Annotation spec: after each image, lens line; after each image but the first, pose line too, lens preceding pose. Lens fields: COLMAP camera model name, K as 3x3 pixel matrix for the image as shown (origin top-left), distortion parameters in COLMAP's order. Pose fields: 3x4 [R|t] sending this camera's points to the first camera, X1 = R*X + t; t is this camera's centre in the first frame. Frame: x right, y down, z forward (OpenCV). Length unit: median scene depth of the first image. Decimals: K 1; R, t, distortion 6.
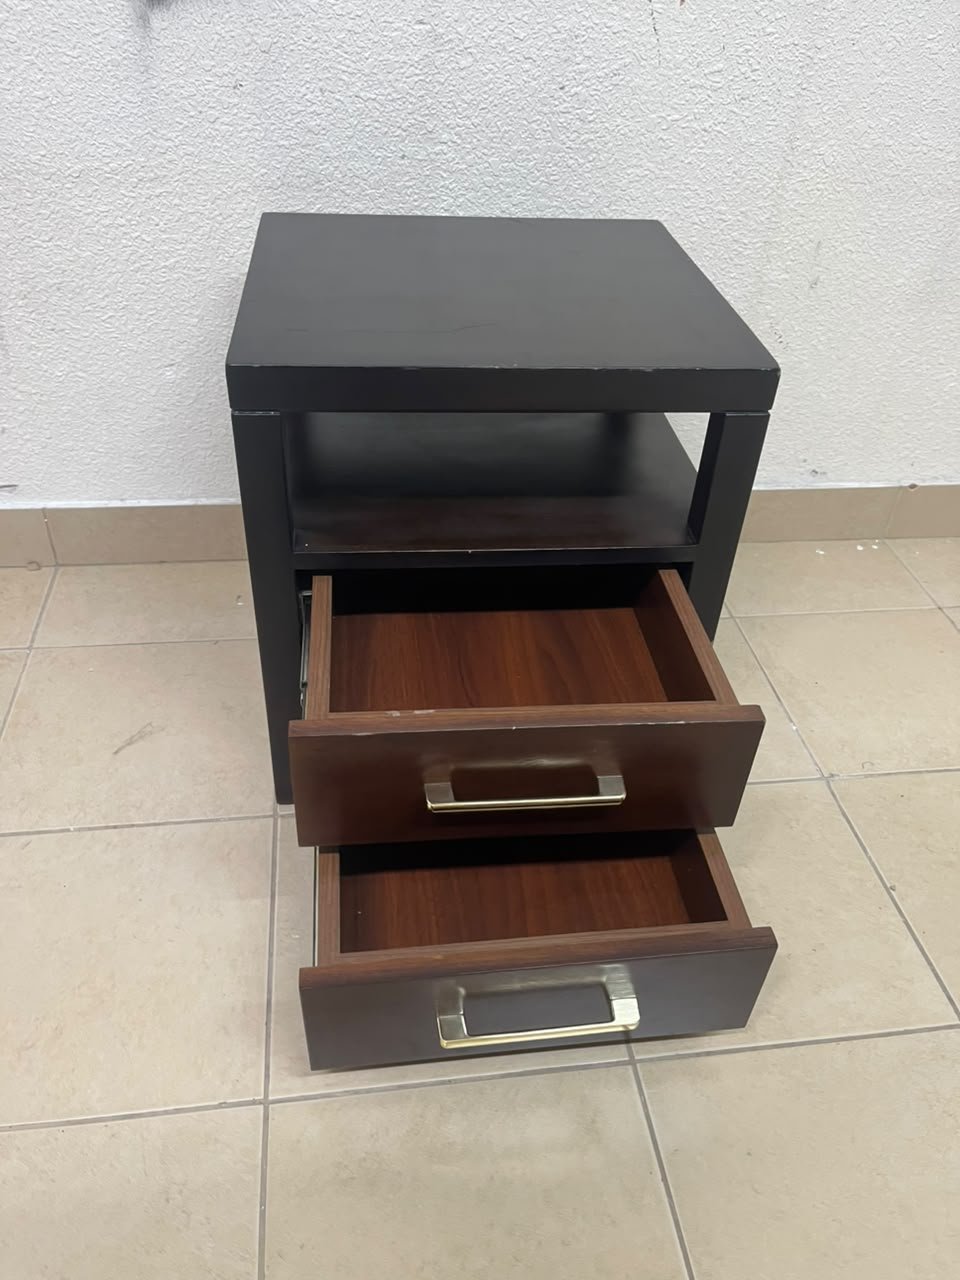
lens RADIAL K [[972.0, 0, 481.6], [0, 972.0, 648.5], [0, 0, 1]] dist [0.089632, -0.134890]
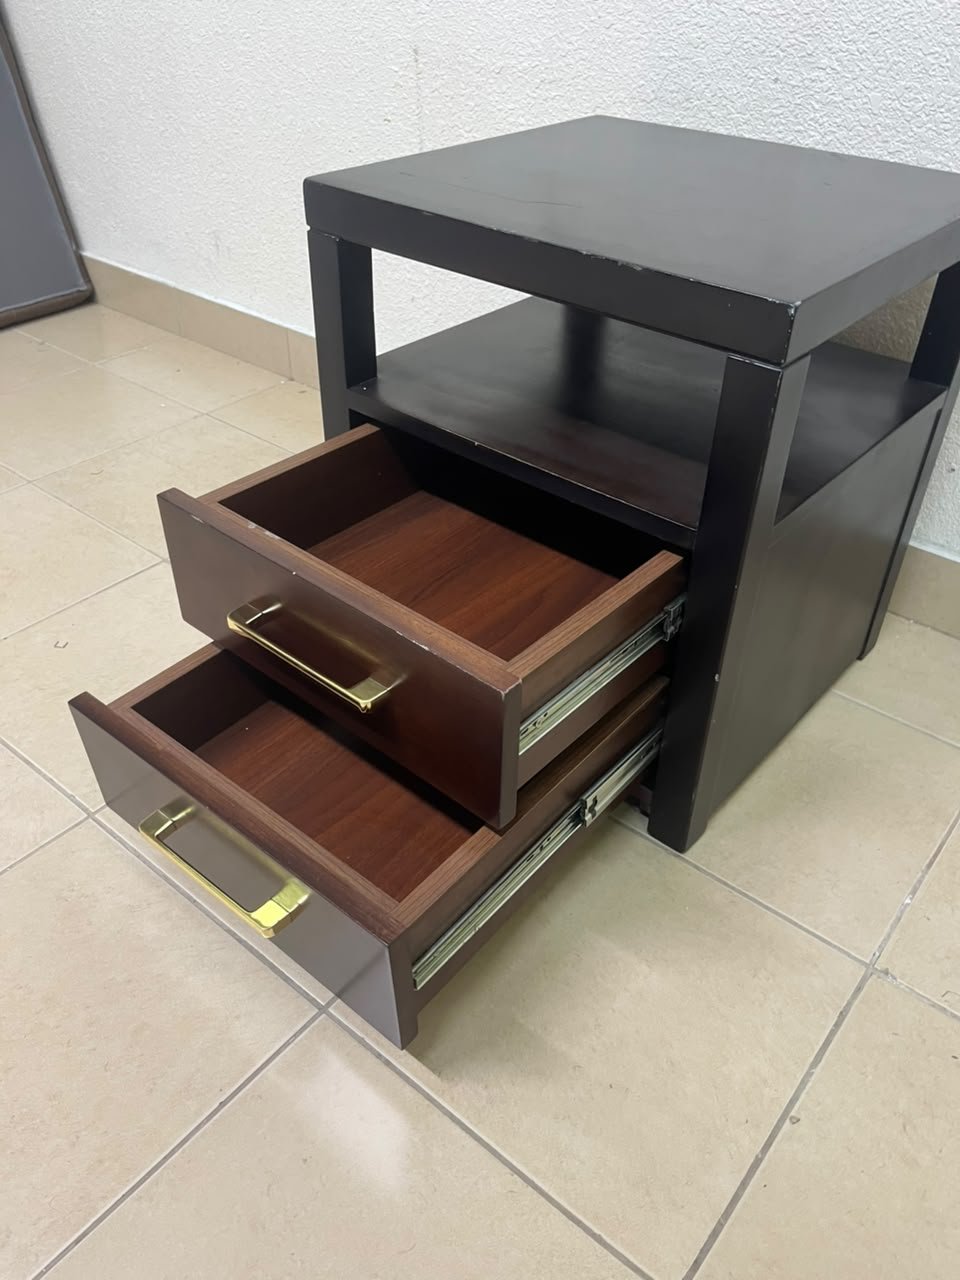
lens RADIAL K [[972.0, 0, 476.7], [0, 972.0, 645.8], [0, 0, 1]] dist [0.089632, -0.134890]
pose [[0.678118, 0.416920, -0.605255, 0.498964], [-0.442260, 0.889220, 0.117024, -0.030595], [0.586994, 0.188324, 0.787383, 0.242857]]
